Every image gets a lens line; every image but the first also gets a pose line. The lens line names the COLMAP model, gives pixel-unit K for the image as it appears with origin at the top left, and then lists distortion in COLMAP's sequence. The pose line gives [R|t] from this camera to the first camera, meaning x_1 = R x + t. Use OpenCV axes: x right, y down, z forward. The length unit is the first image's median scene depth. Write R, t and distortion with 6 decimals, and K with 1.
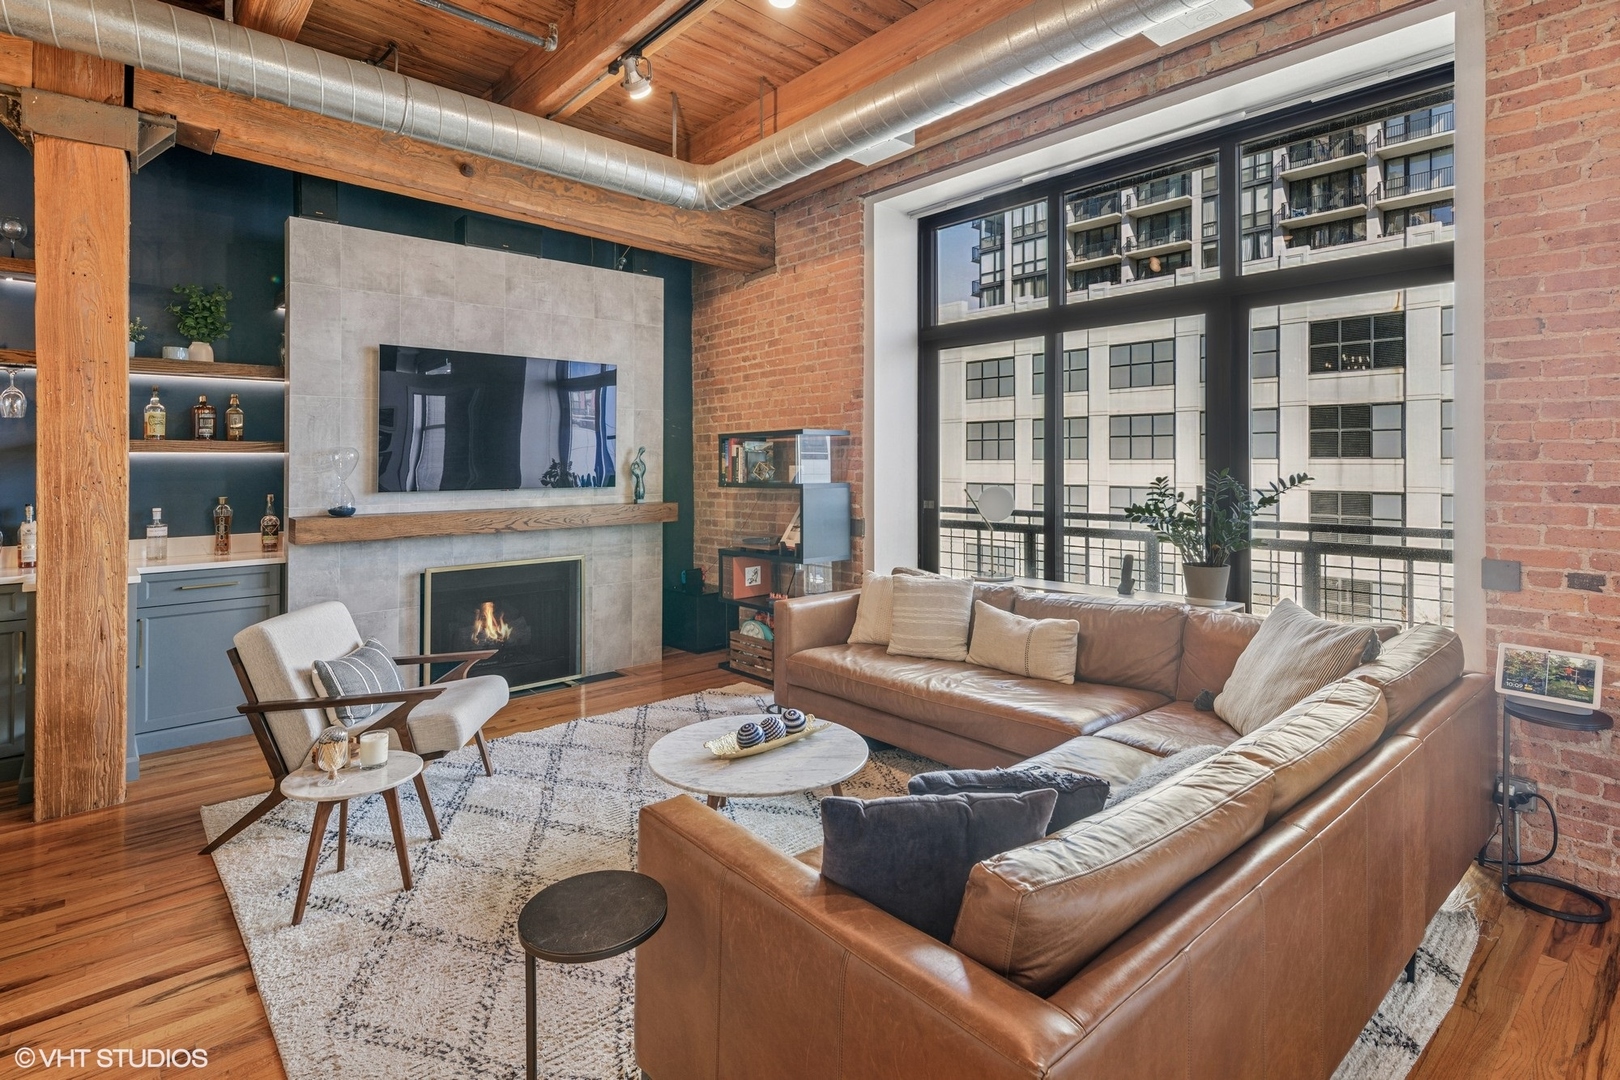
lens RADIAL K [[820.4, 0, 811.3], [0, 820.4, 459.0], [0, 0, 1]] dist [0.010764, -0.001435]
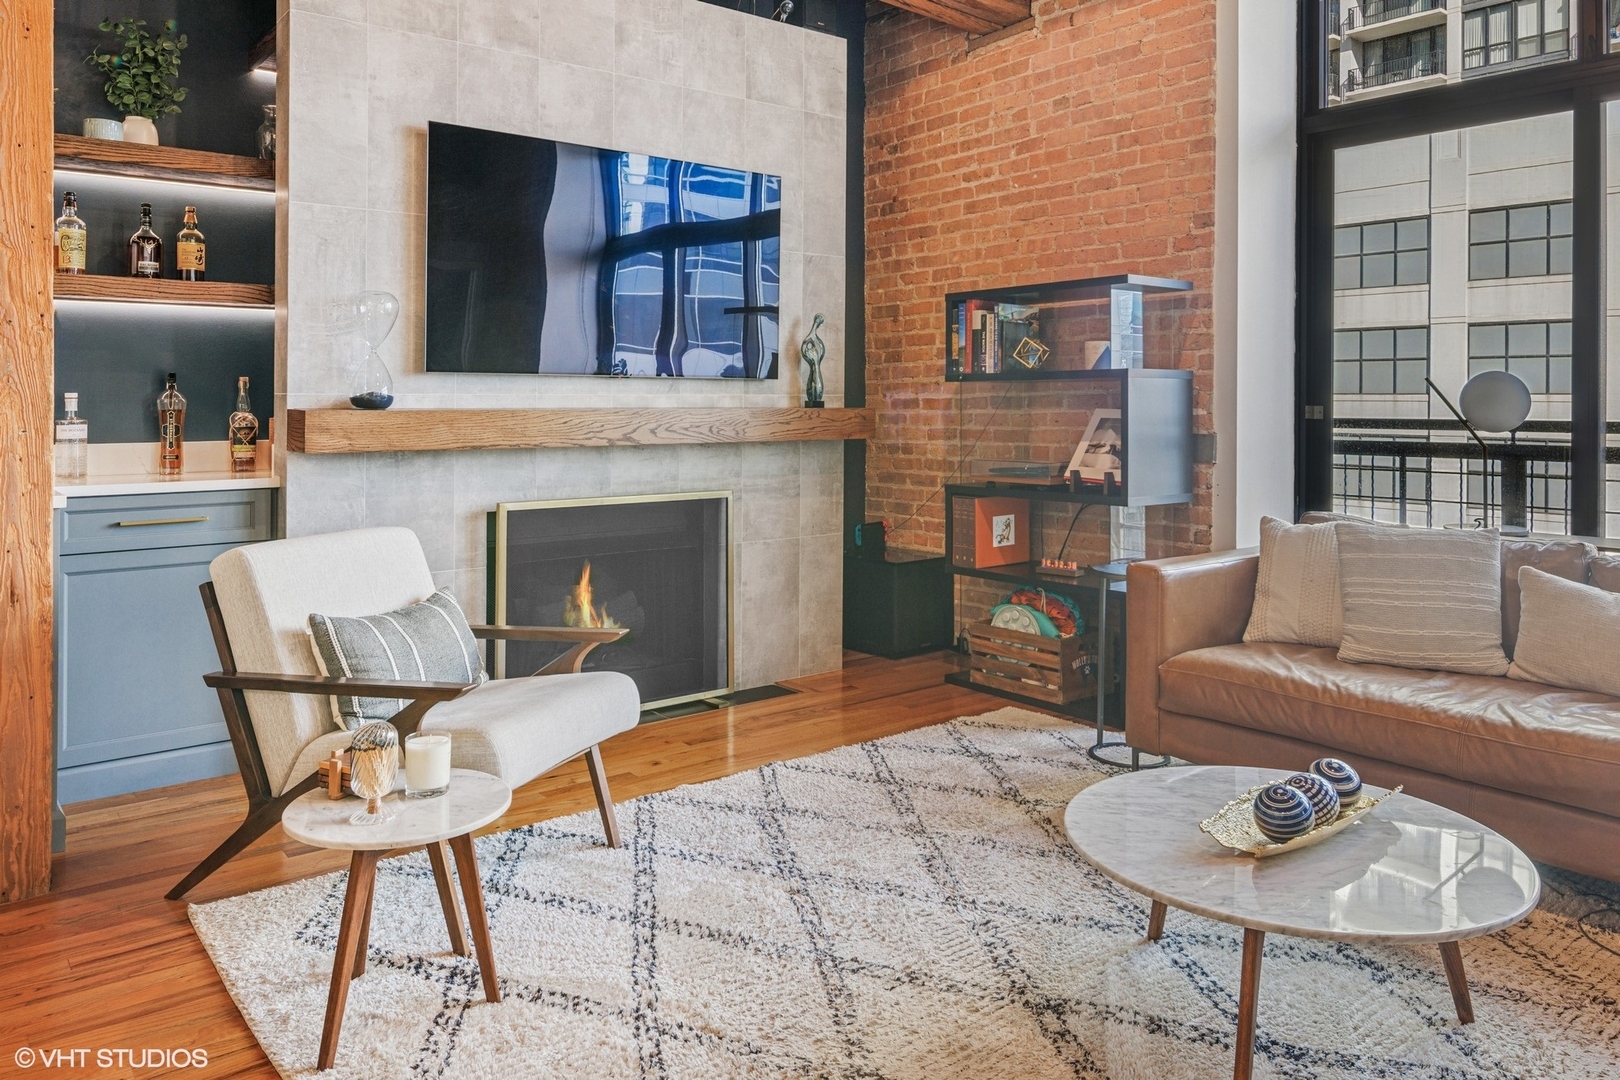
lens RADIAL K [[1162.3, 0, 805.0], [0, 1162.3, 408.1], [0, 0, 1]] dist [-0.004038, 0.000886]
pose [[0.998785, 0.008598, -0.048528, -0.193702], [-0.008129, 0.999918, 0.009858, 0.050824], [0.048609, -0.009451, 0.998773, 0.163650]]
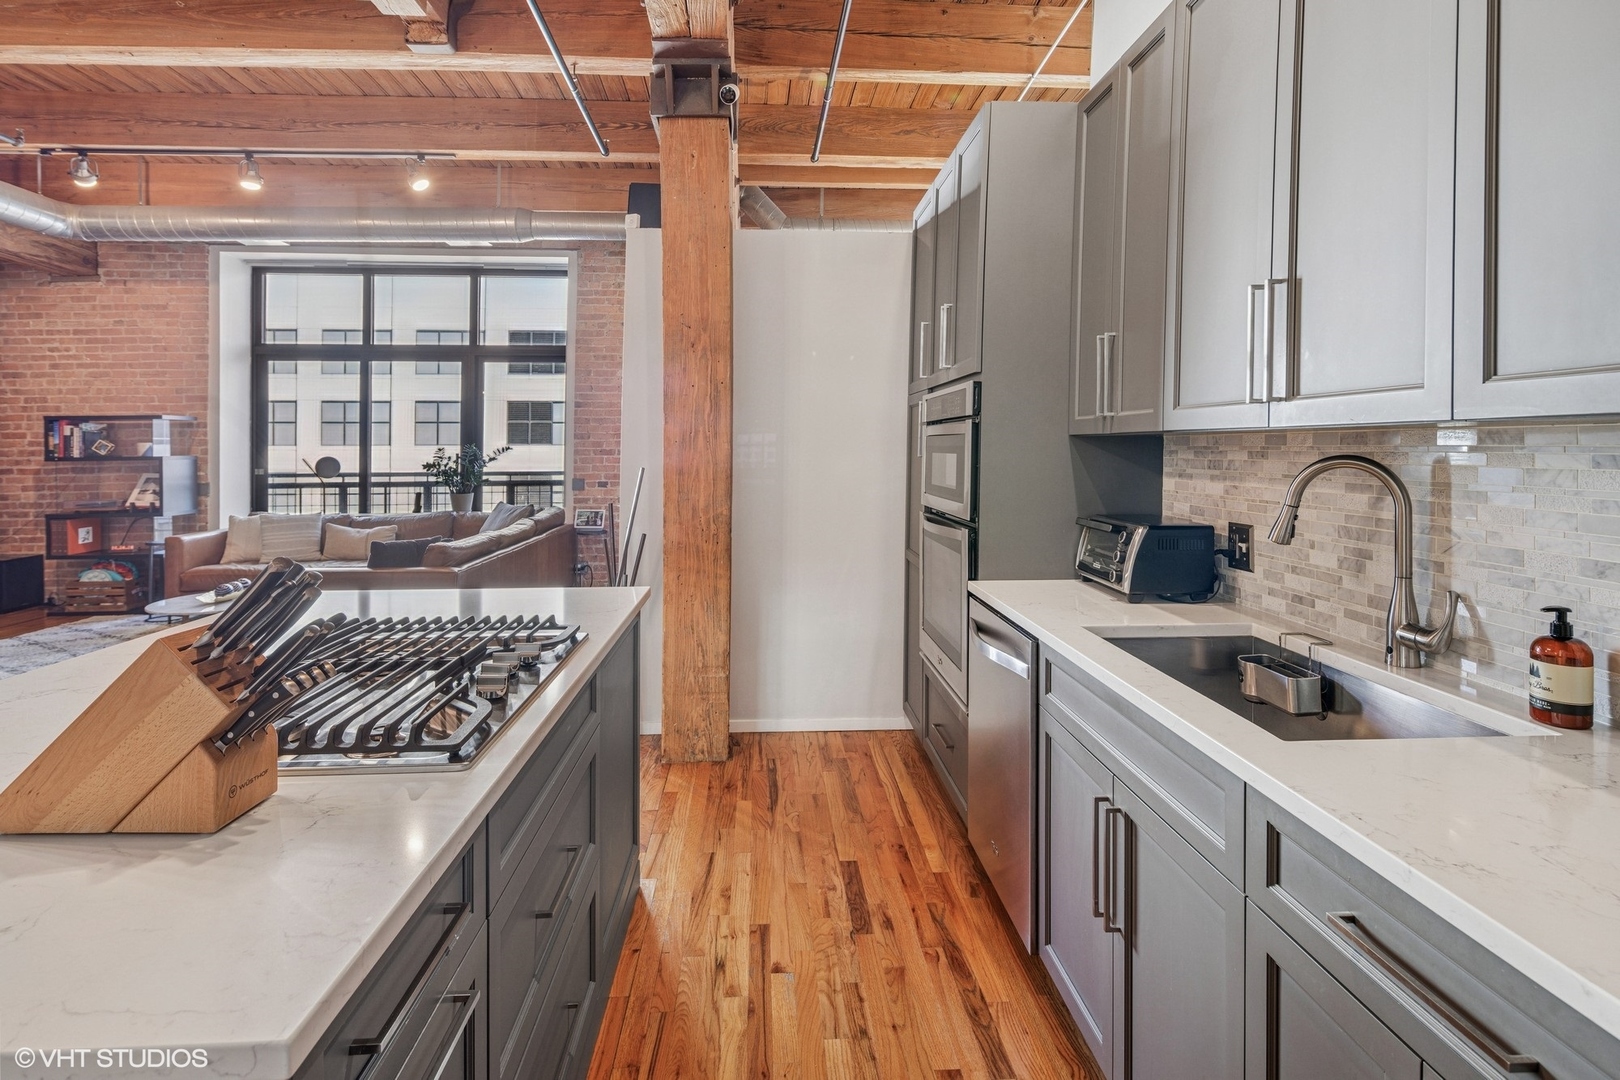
lens RADIAL K [[814.9, 0, 811.9], [0, 814.9, 444.3], [0, 0, 1]] dist [0.011846, -0.000930]
pose [[0.614314, 0.003970, 0.789052, -0.405401], [-0.001771, 0.999992, -0.003652, 0.013382], [-0.789060, 0.000846, 0.614316, -0.637052]]
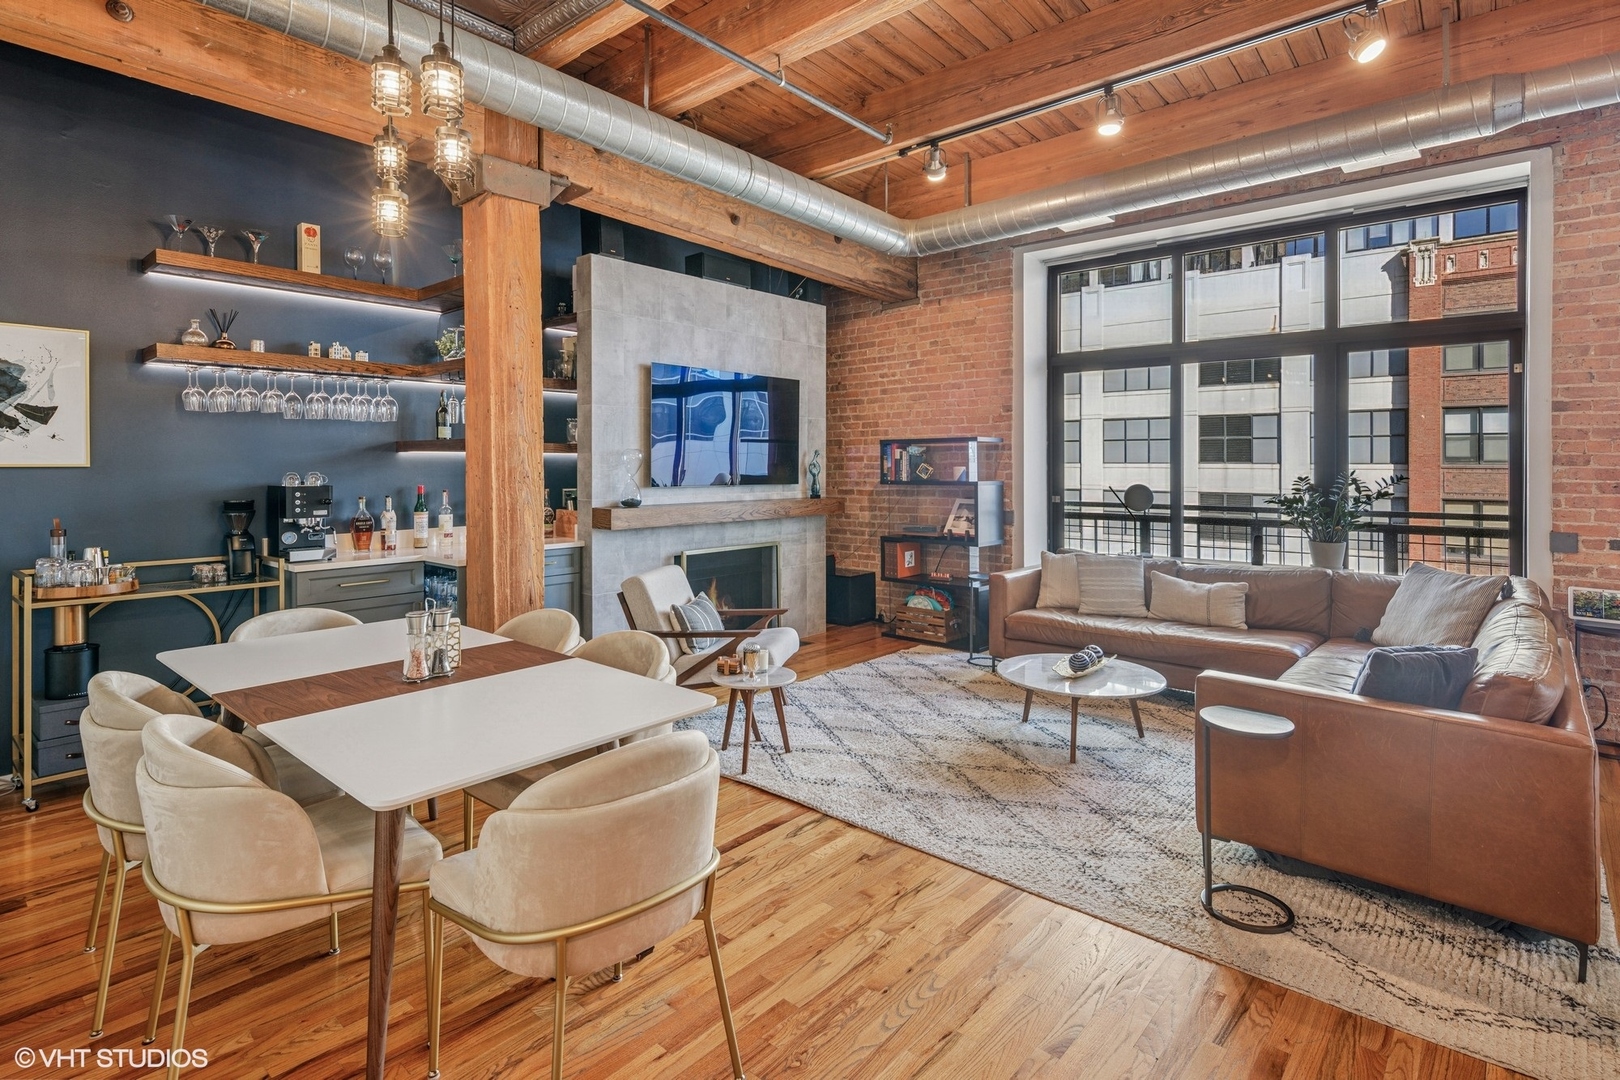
lens RADIAL K [[818.4, 0, 806.1], [0, 818.4, 460.5], [0, 0, 1]] dist [0.012780, -0.001647]
pose [[0.992026, 0.007379, 0.125817, -0.410086], [-0.007328, 0.999973, -0.000867, 0.001693], [-0.125820, -0.000062, 0.992053, -0.179548]]
